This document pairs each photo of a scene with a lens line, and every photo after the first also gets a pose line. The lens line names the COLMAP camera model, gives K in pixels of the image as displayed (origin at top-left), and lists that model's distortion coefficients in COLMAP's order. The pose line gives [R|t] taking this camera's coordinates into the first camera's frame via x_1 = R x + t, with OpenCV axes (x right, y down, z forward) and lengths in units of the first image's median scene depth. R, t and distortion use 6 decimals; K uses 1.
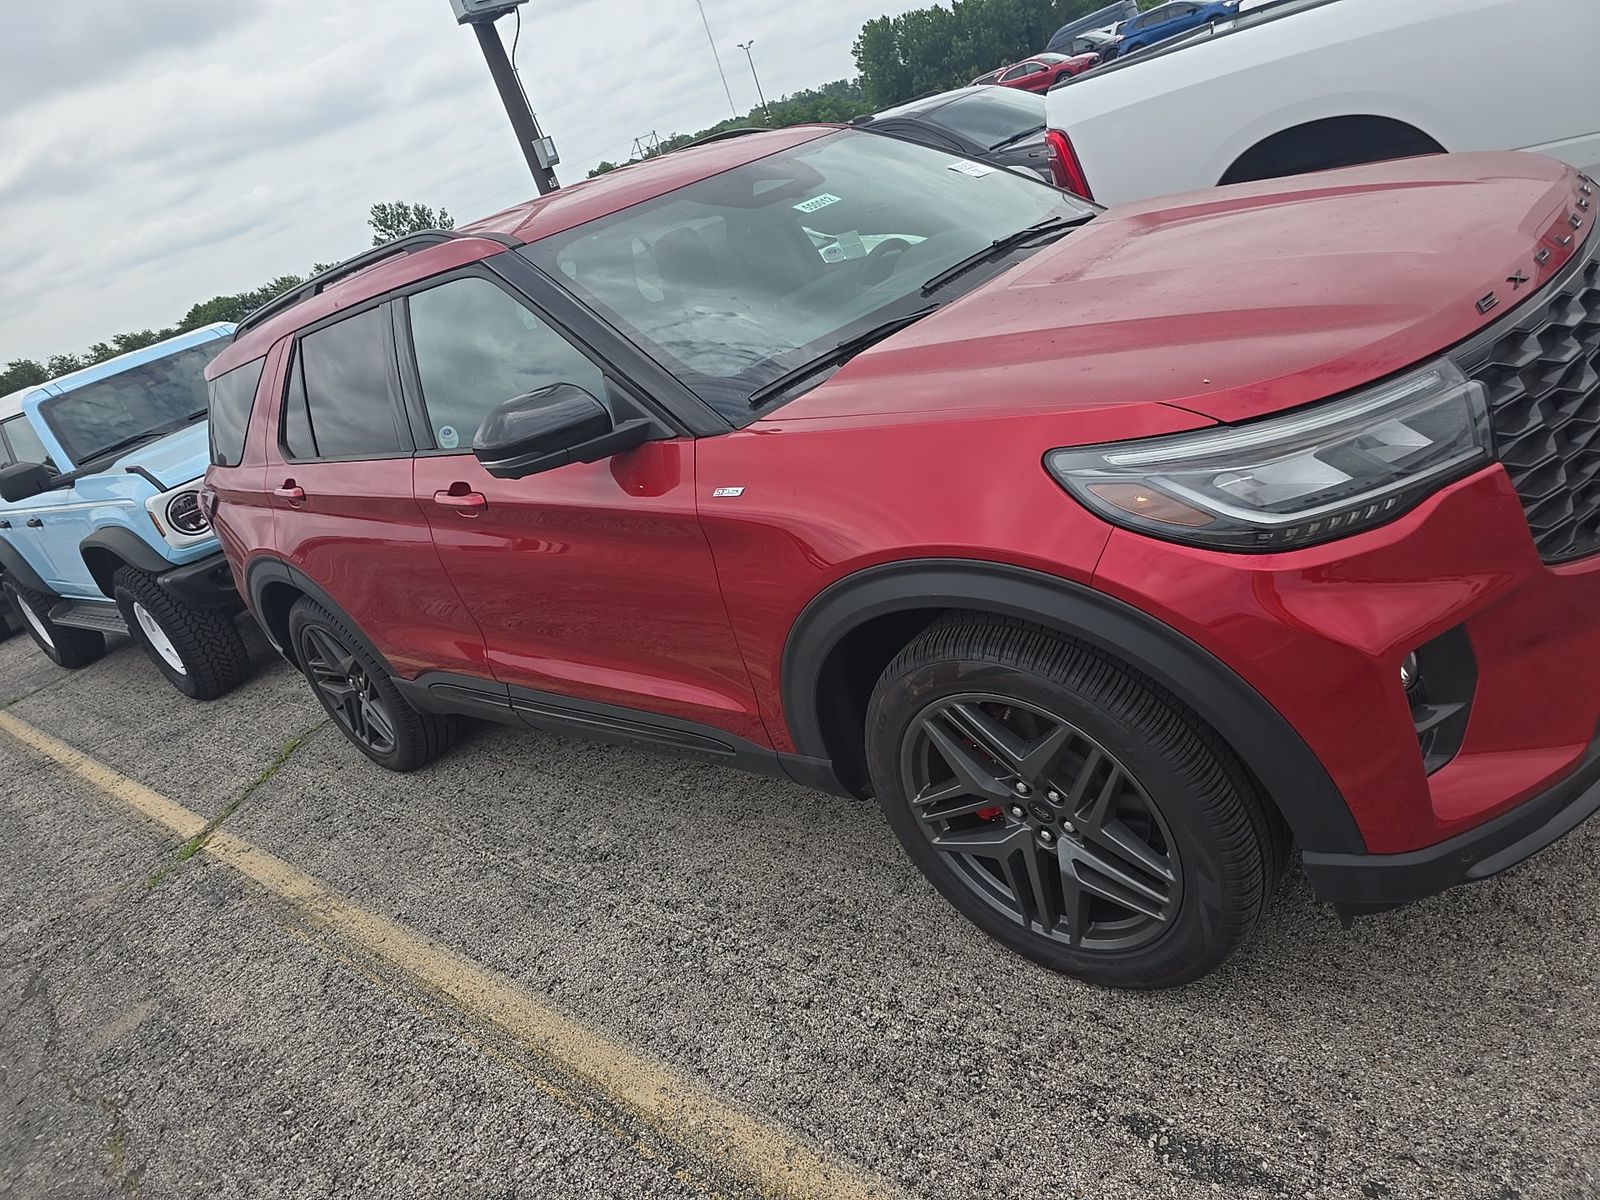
lens RADIAL K [[1086.1, 0, 800.0], [0, 1086.1, 600.0], [0, 0, 1]] dist [0.021607, -0.030509]
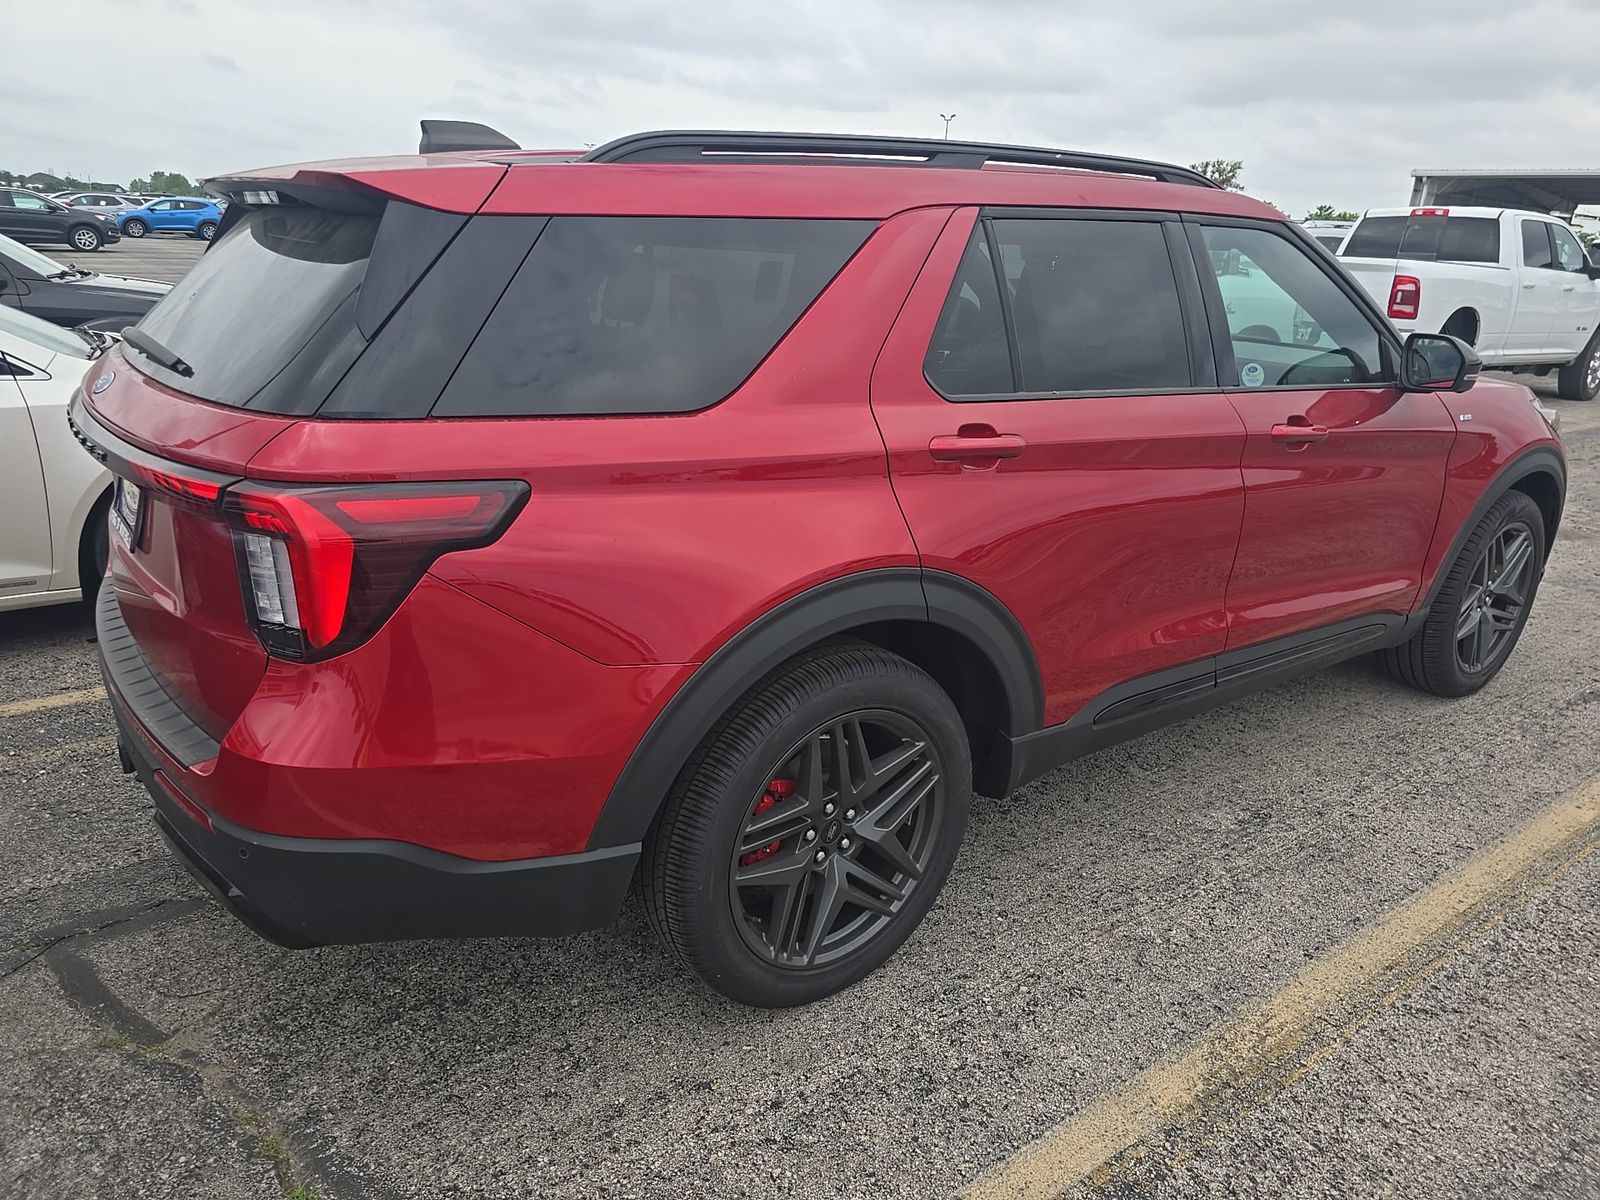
lens RADIAL K [[1086.1, 0, 800.0], [0, 1086.1, 600.0], [0, 0, 1]] dist [0.021607, -0.030509]
pose [[0.193352, 0.015081, 0.981014, -1.333539], [0.279161, 0.957708, -0.069744, -0.002081], [-0.940576, 0.287346, 0.180965, 1.243254]]
